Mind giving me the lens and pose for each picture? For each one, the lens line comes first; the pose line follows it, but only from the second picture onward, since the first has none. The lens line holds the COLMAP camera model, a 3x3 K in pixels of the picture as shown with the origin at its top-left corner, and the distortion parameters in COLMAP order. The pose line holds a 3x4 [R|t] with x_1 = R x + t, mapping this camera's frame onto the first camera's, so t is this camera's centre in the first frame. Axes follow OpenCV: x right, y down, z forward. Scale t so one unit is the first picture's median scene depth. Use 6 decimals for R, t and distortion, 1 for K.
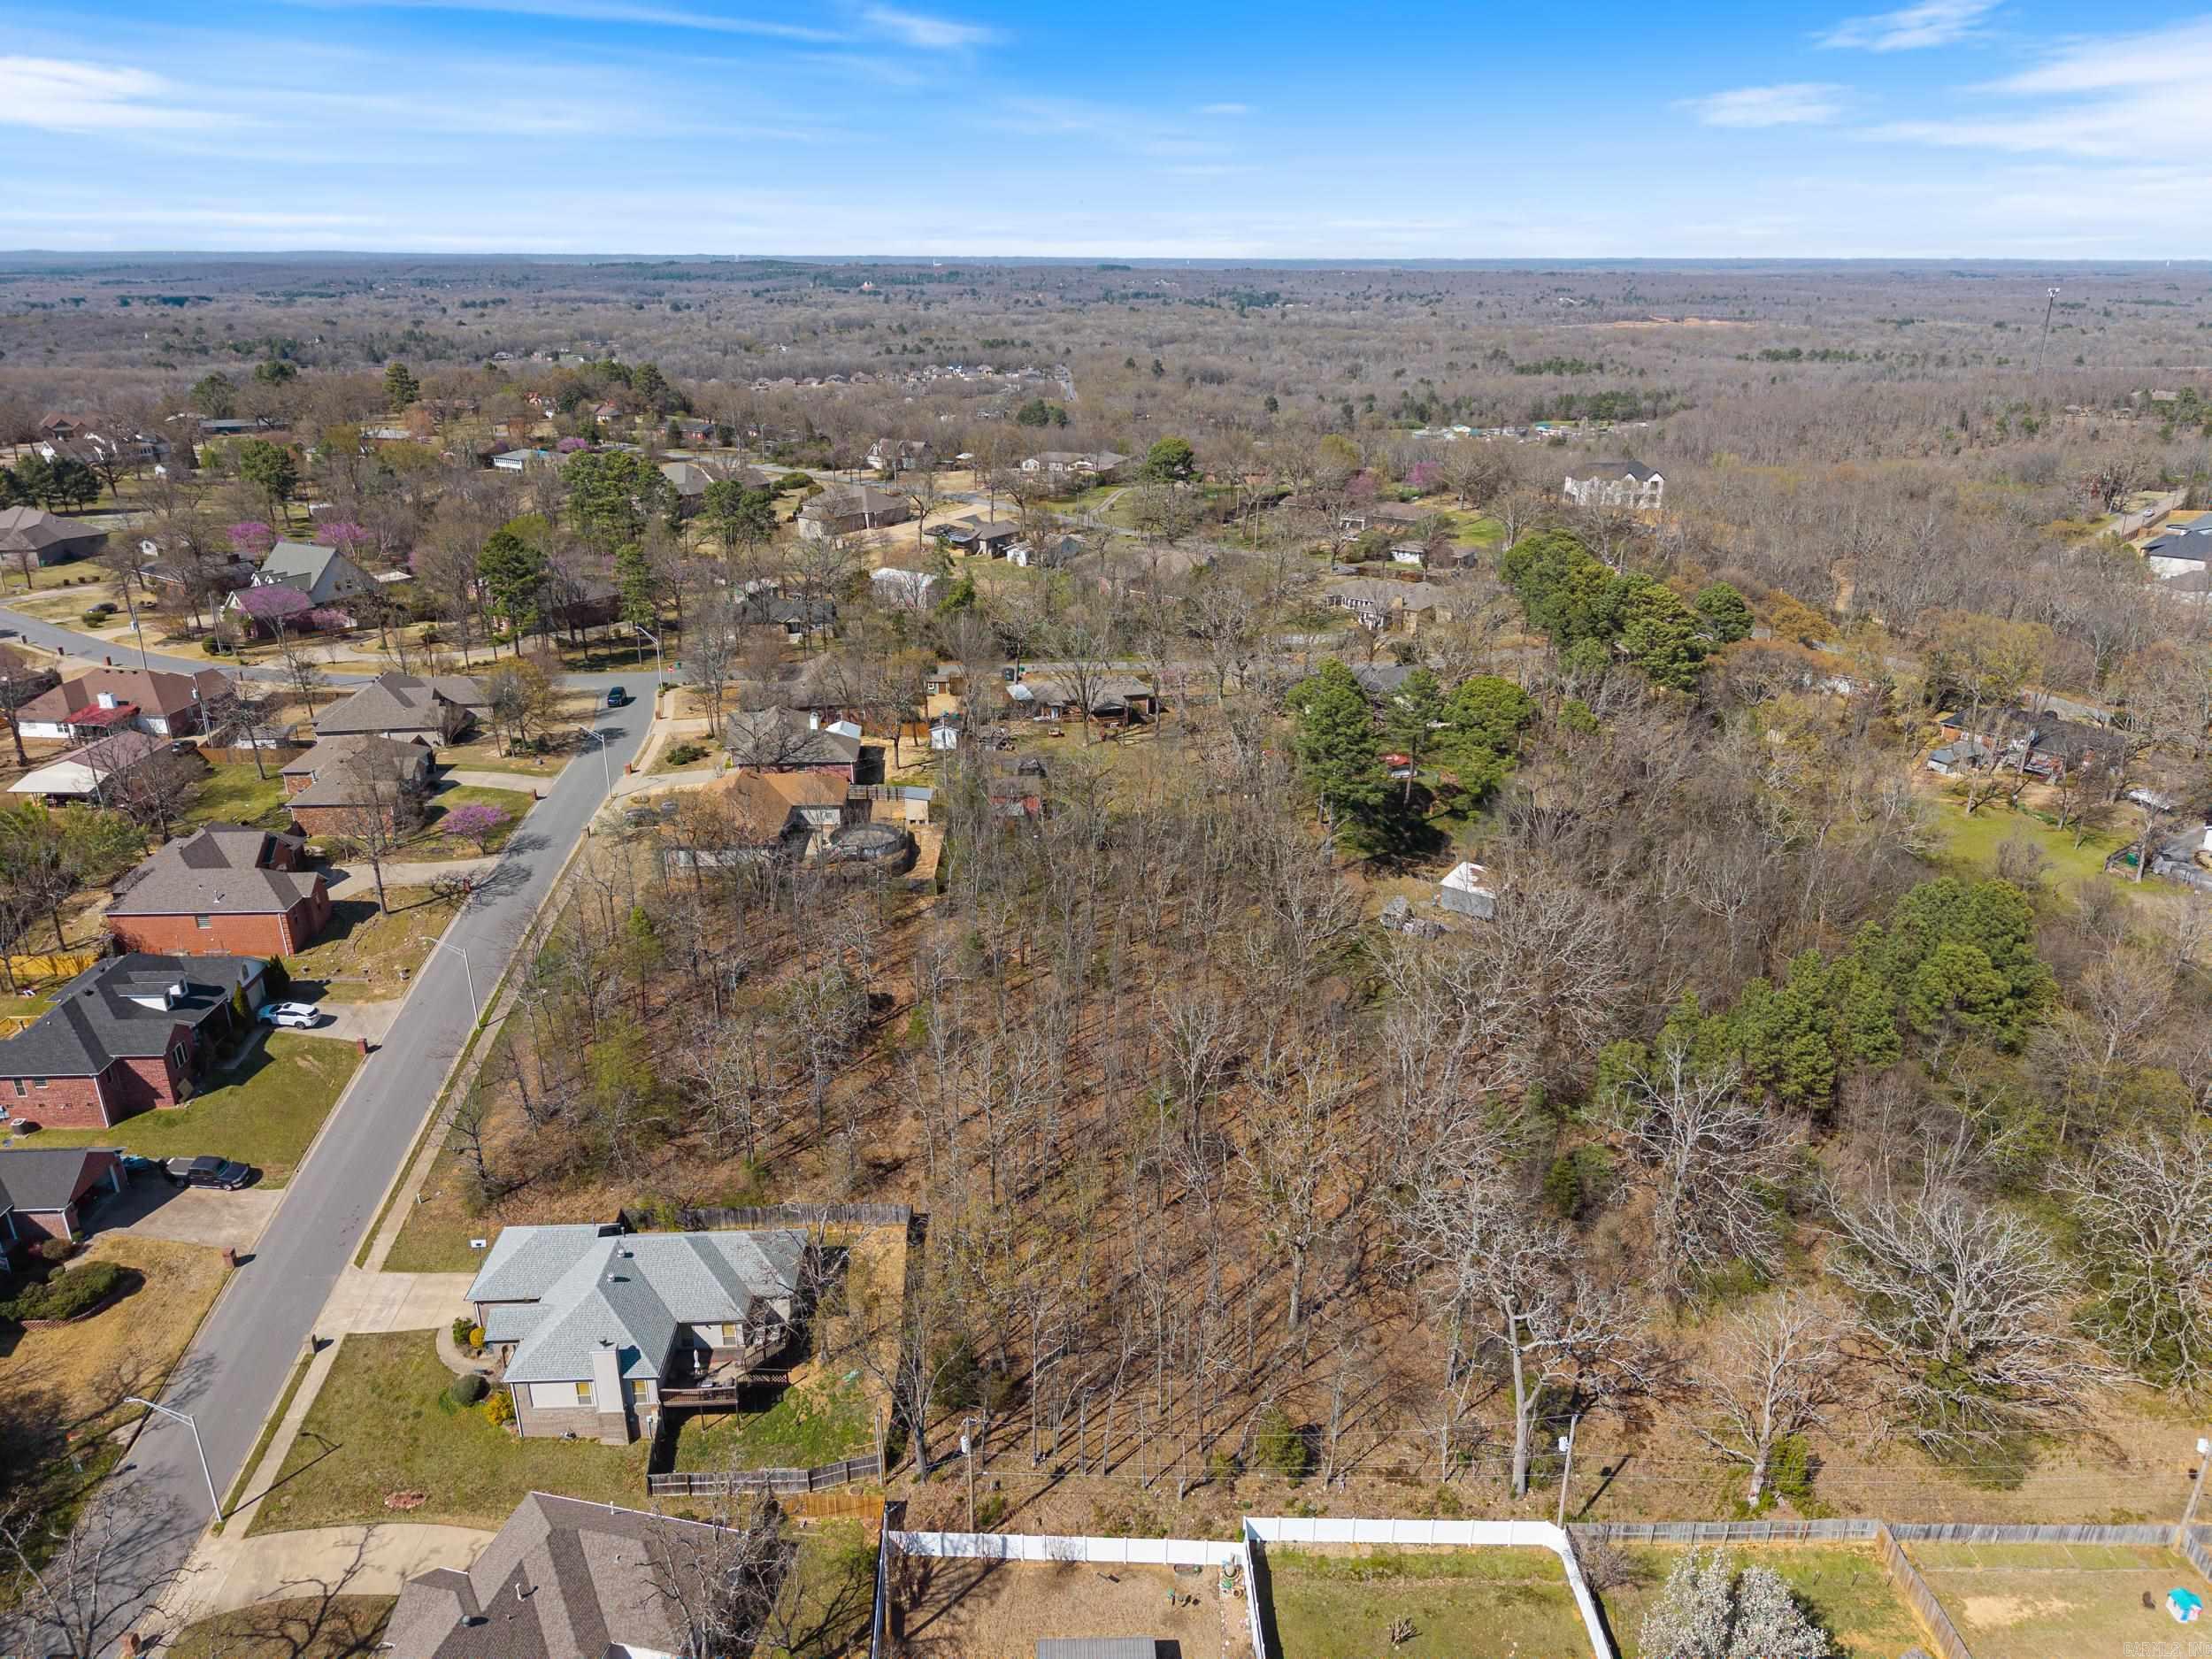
lens RADIAL K [[1466.0, 0, 1100.3], [0, 1466.0, 813.0], [0, 0, 1]] dist [0.022581, -0.024091]
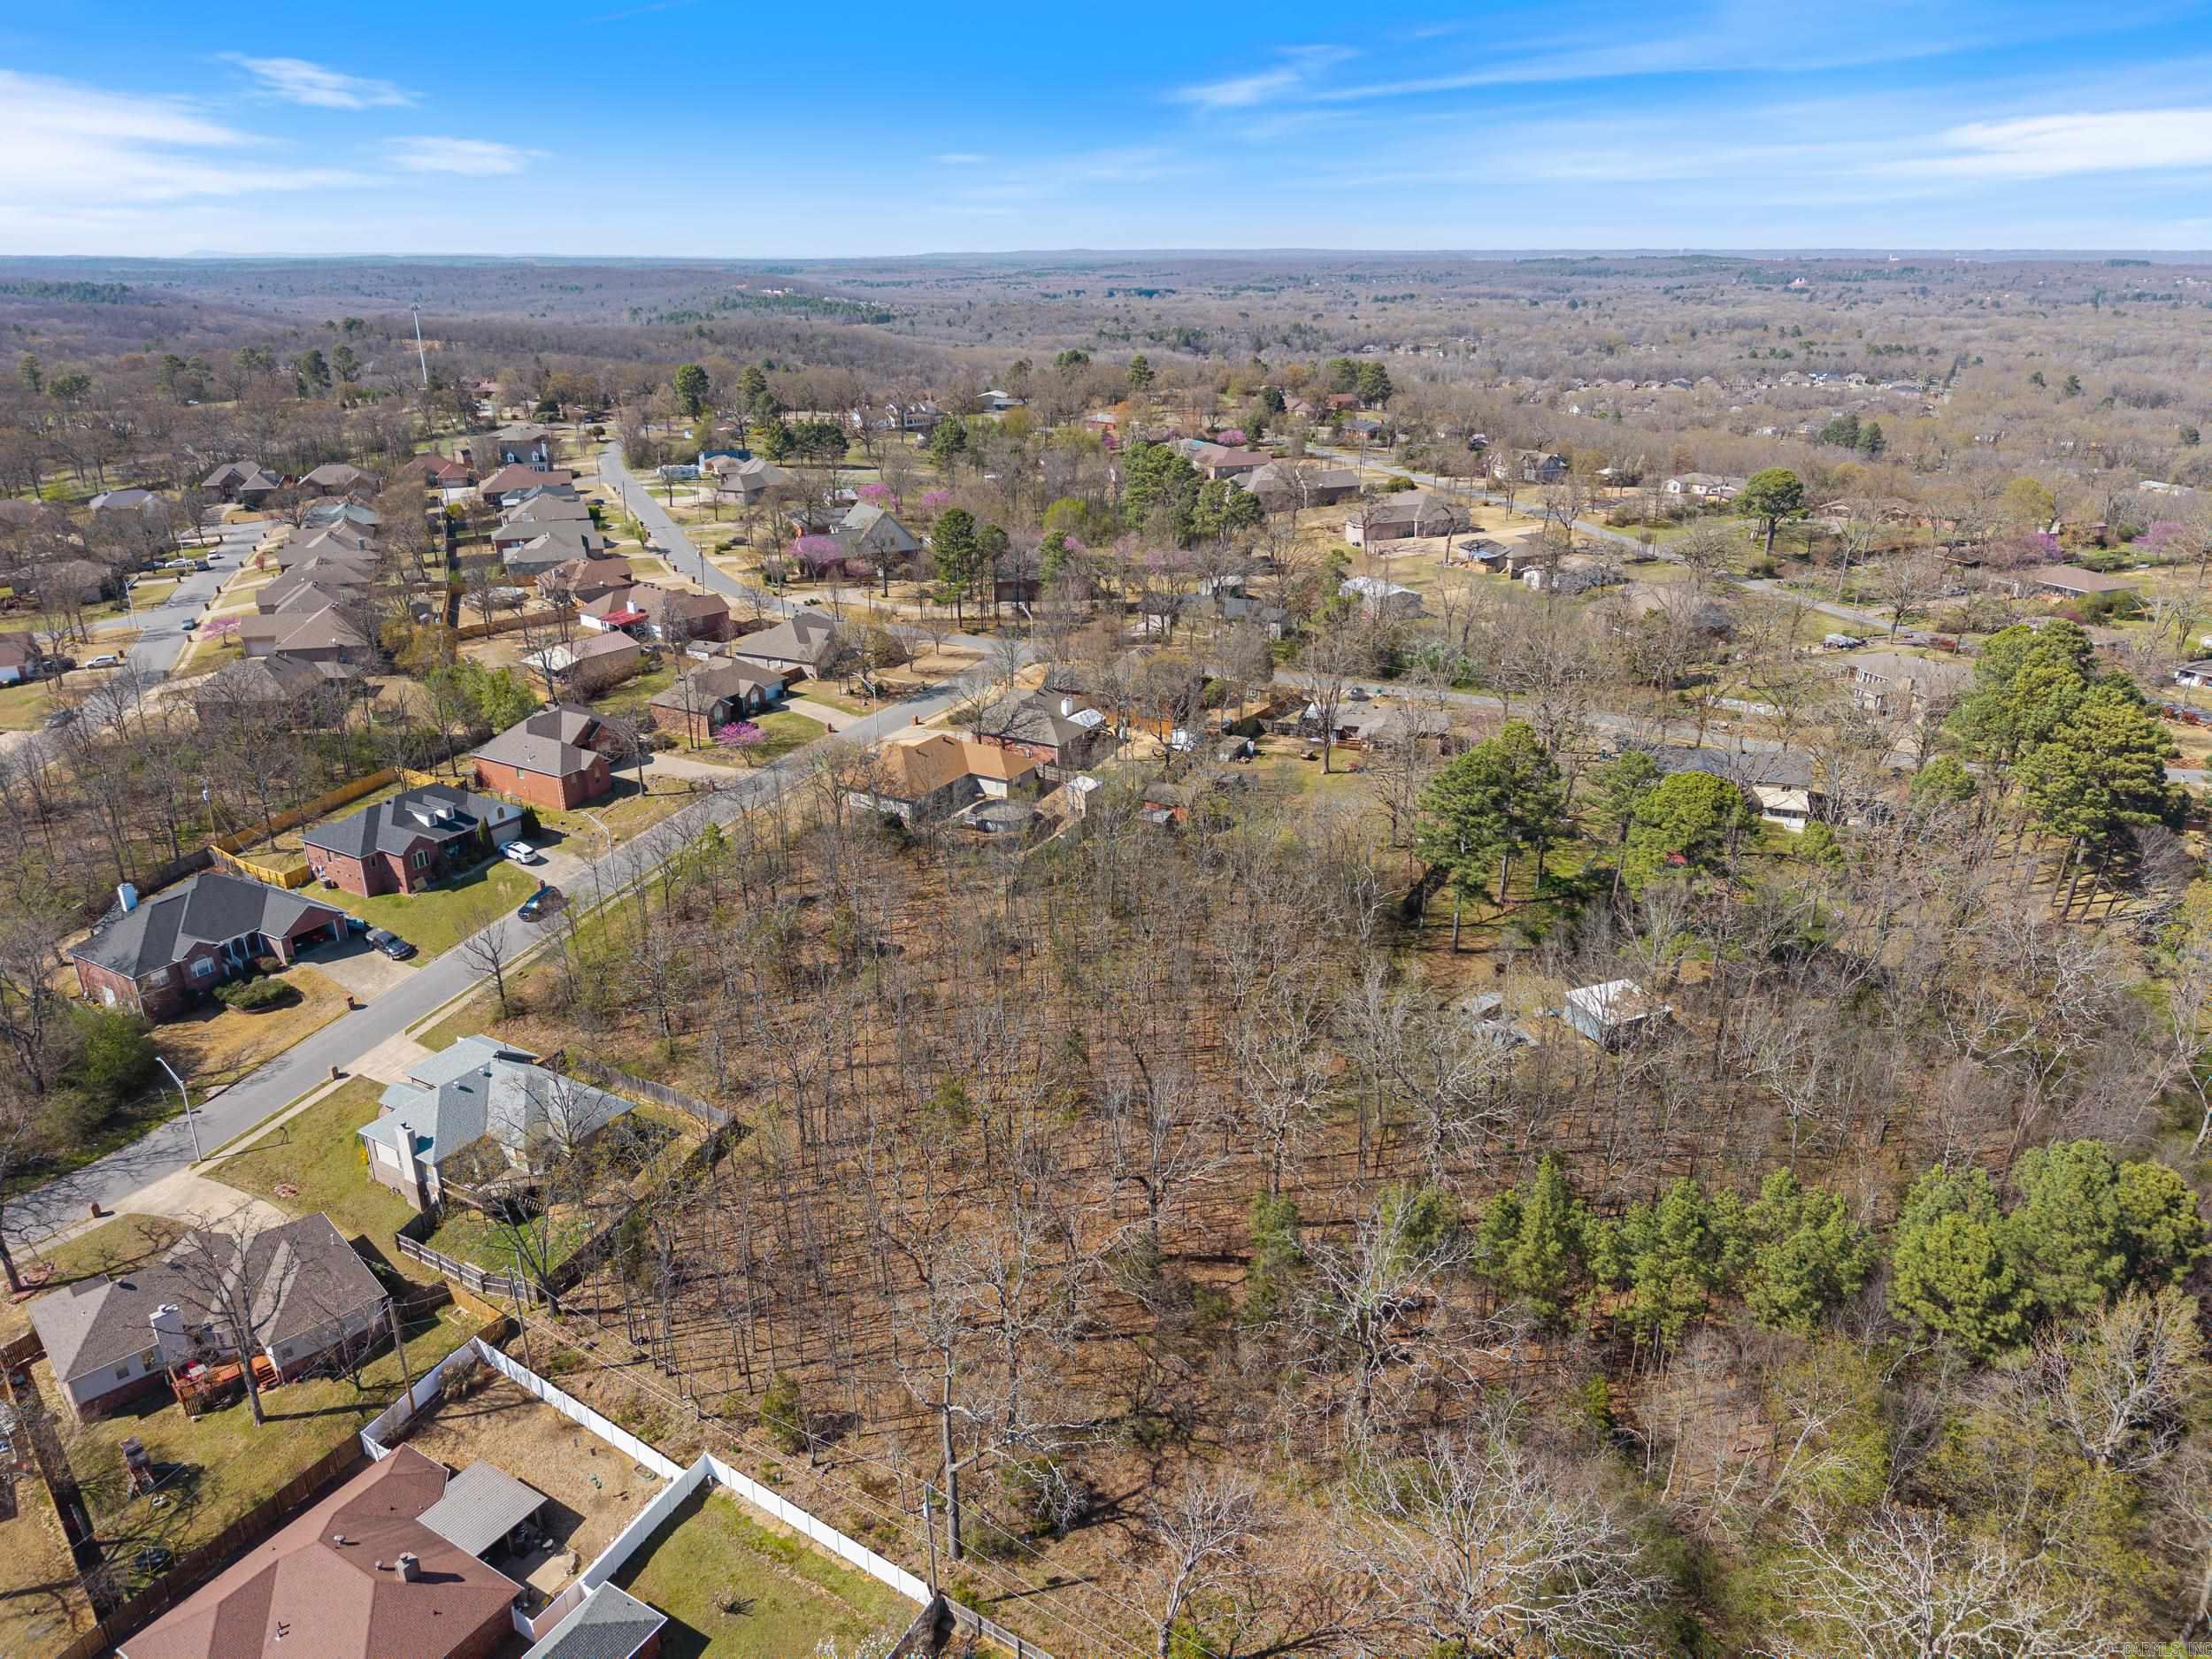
lens RADIAL K [[1466.0, 0, 1107.9], [0, 1466.0, 816.9], [0, 0, 1]] dist [0.022581, -0.024091]
pose [[0.839259, 0.192292, -0.508595, 0.592396], [-0.189735, 0.980151, 0.057488, -0.073678], [0.509554, 0.048251, 0.859085, 0.142568]]
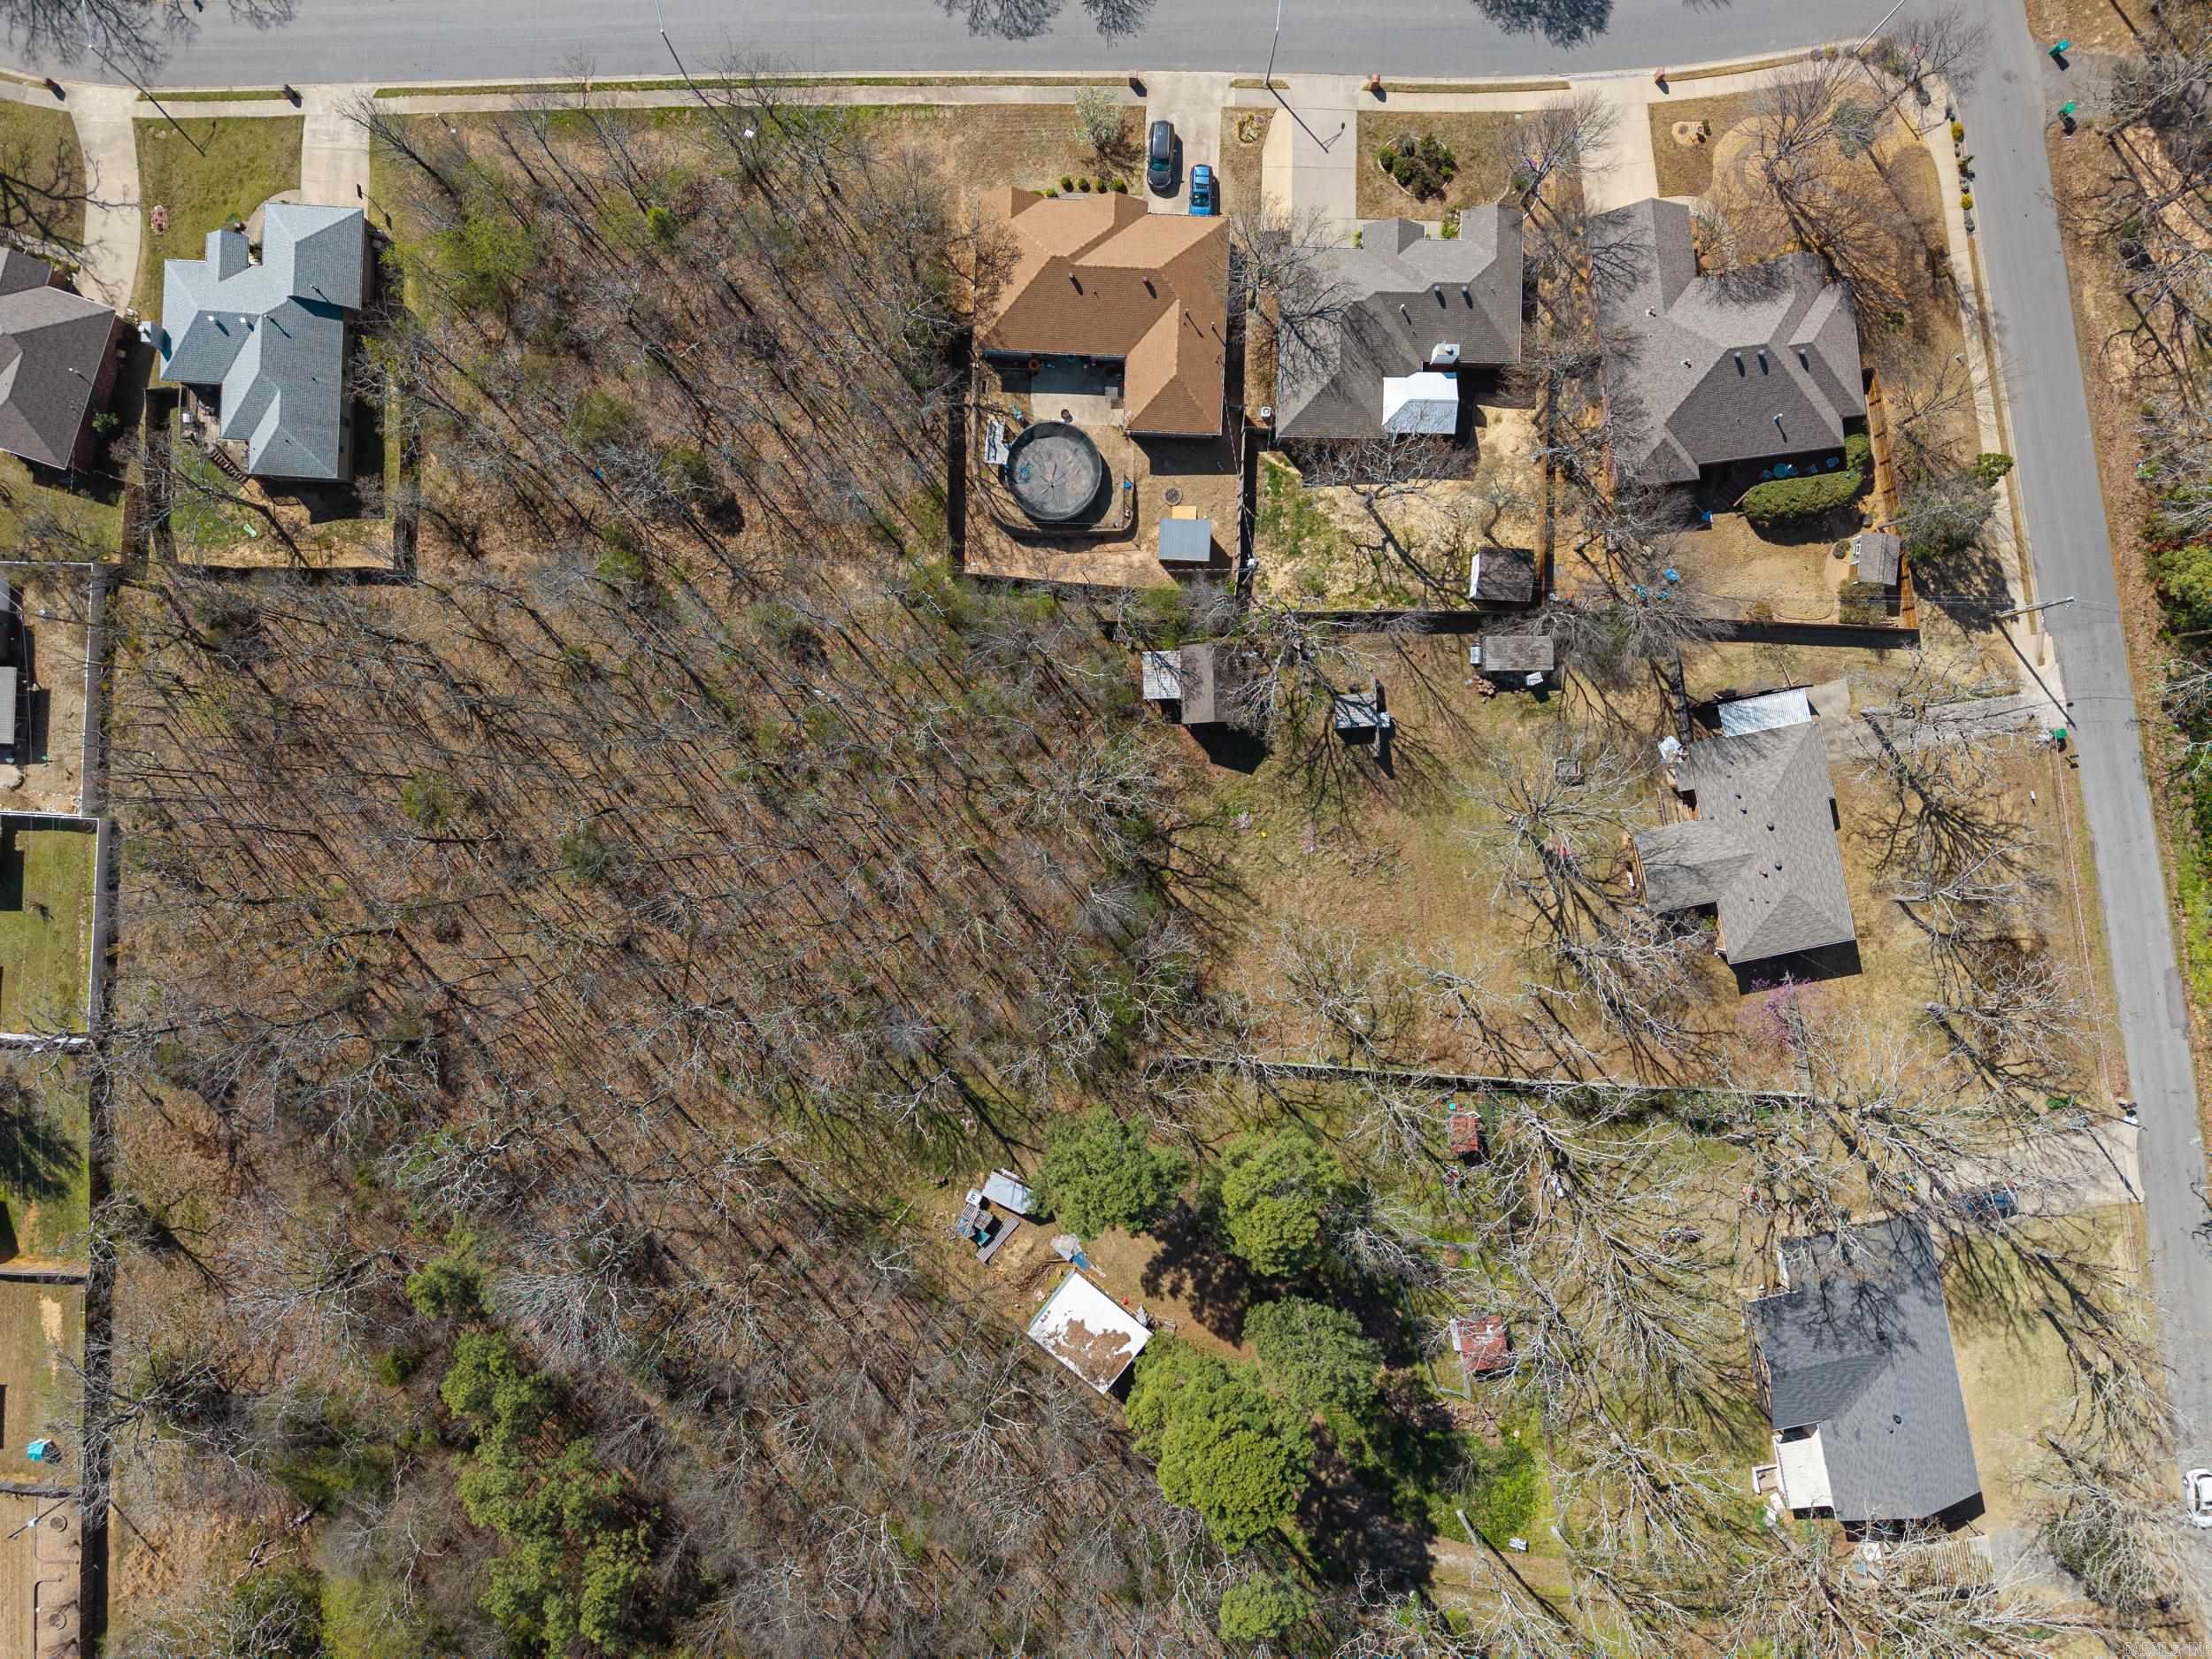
lens RADIAL K [[1466.0, 0, 1088.8], [0, 1466.0, 825.4], [0, 0, 1]] dist [0.022581, -0.024091]
pose [[-0.090354, 0.995899, 0.004621, 0.008710], [-0.357098, -0.036729, 0.933345, -0.861280], [0.929687, 0.082681, 0.358952, 1.005737]]
